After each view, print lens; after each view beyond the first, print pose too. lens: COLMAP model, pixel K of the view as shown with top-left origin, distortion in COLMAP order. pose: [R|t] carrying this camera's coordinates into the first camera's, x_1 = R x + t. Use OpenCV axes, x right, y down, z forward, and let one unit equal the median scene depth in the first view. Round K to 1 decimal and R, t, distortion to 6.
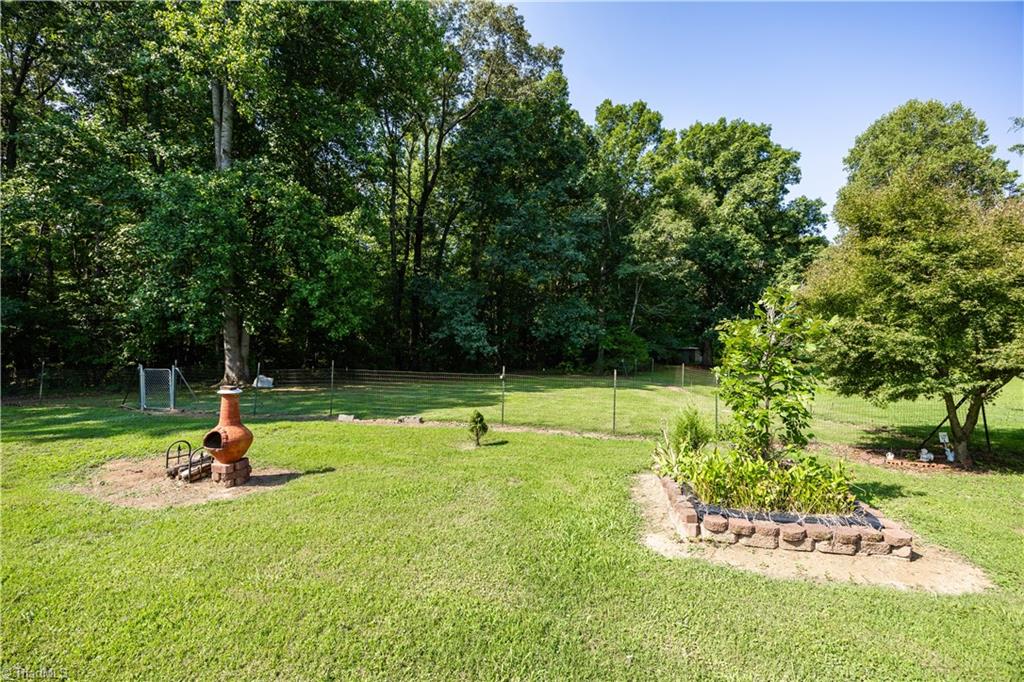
lens RADIAL K [[407.8, 0, 519.4], [0, 407.8, 340.2], [0, 0, 1]] dist [-0.014922, 0.000077]
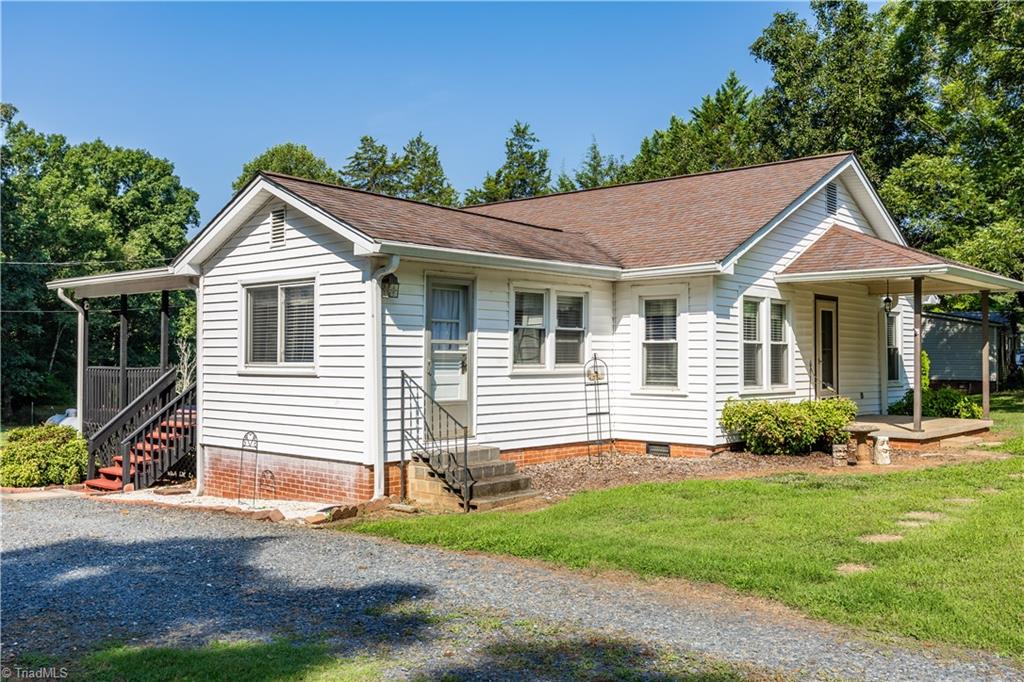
lens RADIAL K [[932.1, 0, 530.8], [0, 932.1, 343.6], [0, 0, 1]] dist [-0.004837, 0.000000]
pose [[0.543632, 0.013655, 0.839213, -0.838016], [0.014230, 0.999574, -0.025482, -0.025301], [-0.839203, 0.025795, 0.543206, -0.994305]]
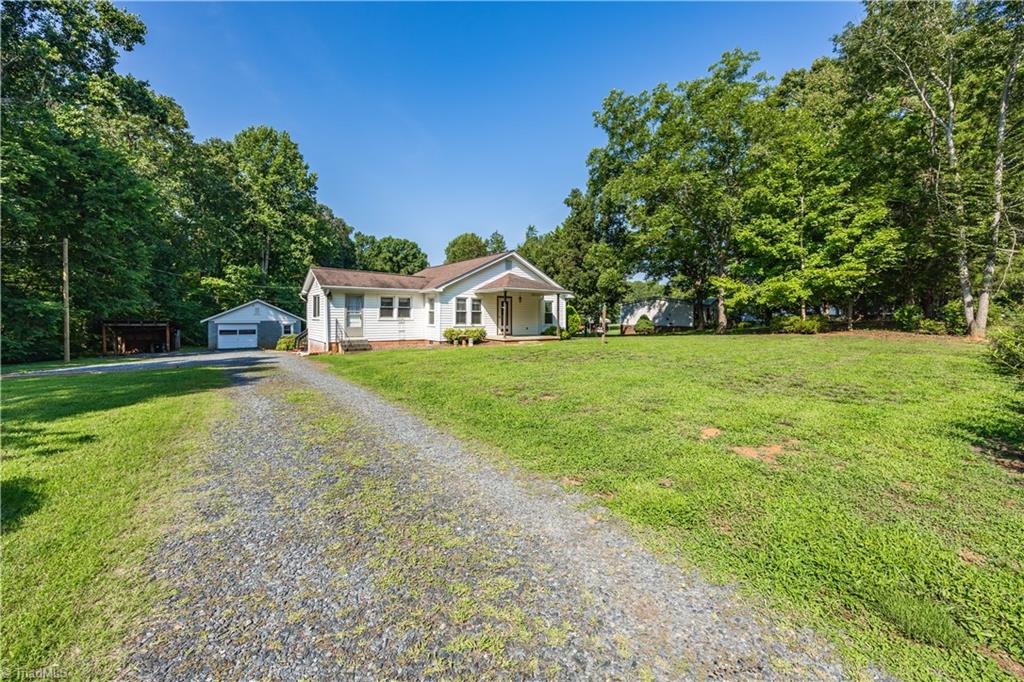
lens RADIAL K [[397.5, 0, 517.7], [0, 397.5, 317.2], [0, 0, 1]] dist [-0.003662, -0.000035]
pose [[0.702178, 0.002428, 0.711998, -0.795996], [0.008445, 0.999895, -0.011737, -0.018301], [-0.711952, 0.014254, 0.702084, -1.335882]]
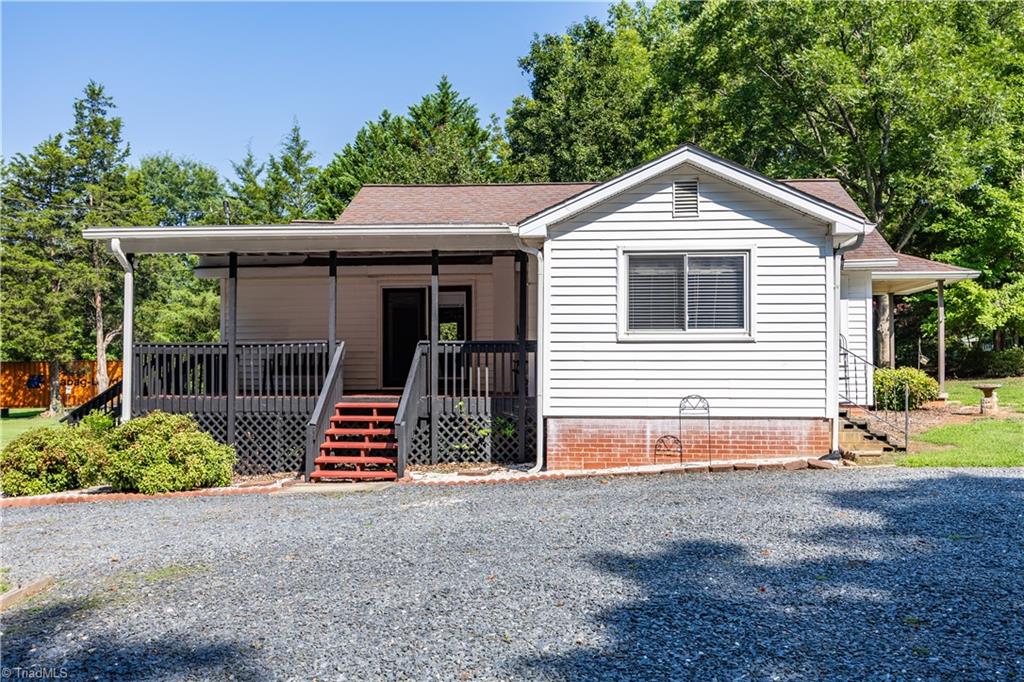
lens RADIAL K [[988.0, 0, 512.2], [0, 988.0, 347.4], [0, 0, 1]] dist [-0.014737, 0.000000]
pose [[-0.043716, 0.023871, 0.998759, -0.979137], [0.017347, 0.999582, -0.023131, -0.013392], [-0.998893, 0.016314, -0.044112, -0.628529]]
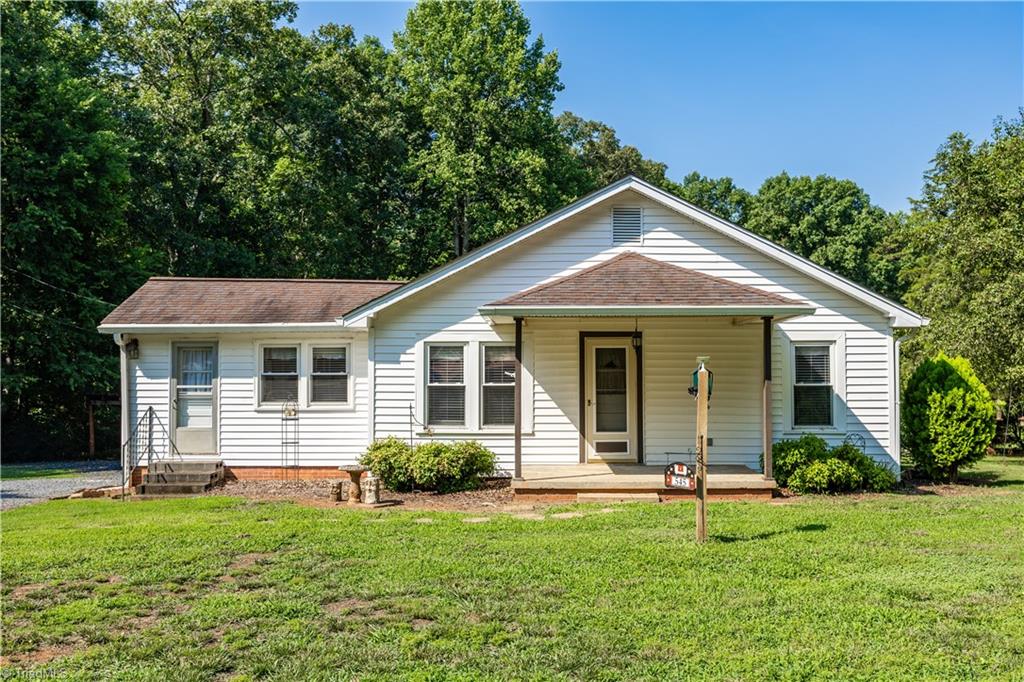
lens RADIAL K [[988.0, 0, 552.0], [0, 988.0, 340.9], [0, 0, 1]] dist [-0.014737, 0.000000]
pose [[0.992241, 0.001230, 0.124324, -0.431495], [0.005055, 0.998725, -0.050228, -0.032319], [-0.124227, 0.050467, 0.990970, -1.333861]]
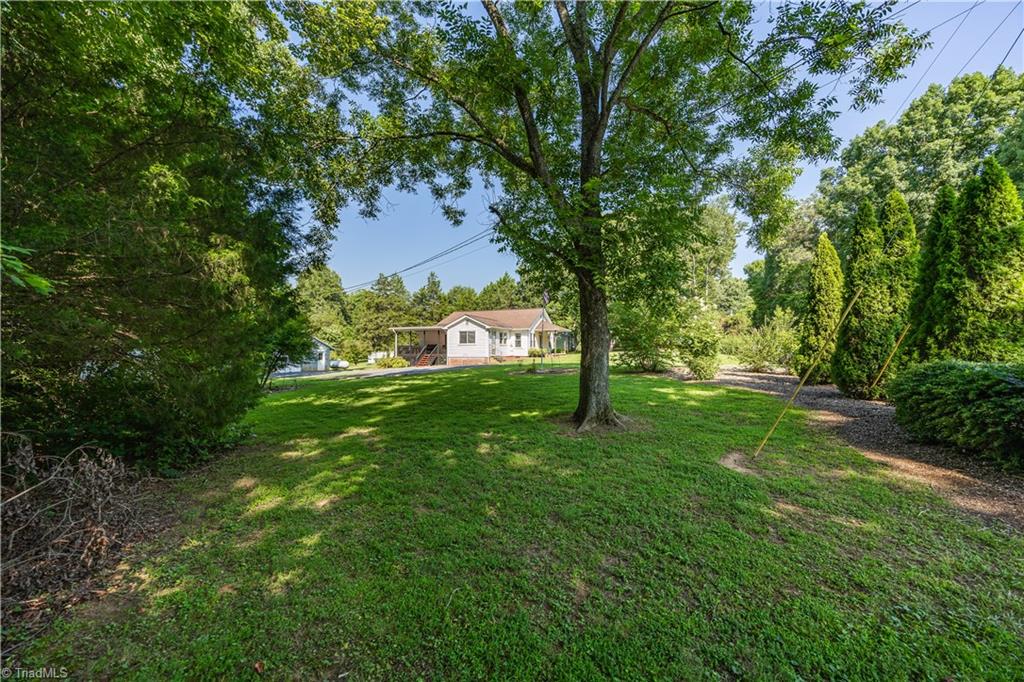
lens RADIAL K [[397.5, 0, 519.6], [0, 397.5, 344.1], [0, 0, 1]] dist [-0.003662, -0.000035]
pose [[0.239067, 0.009585, 0.970956, -1.540774], [0.023688, 0.999596, -0.015700, -0.007193], [-0.970714, 0.026753, 0.238743, -1.087088]]
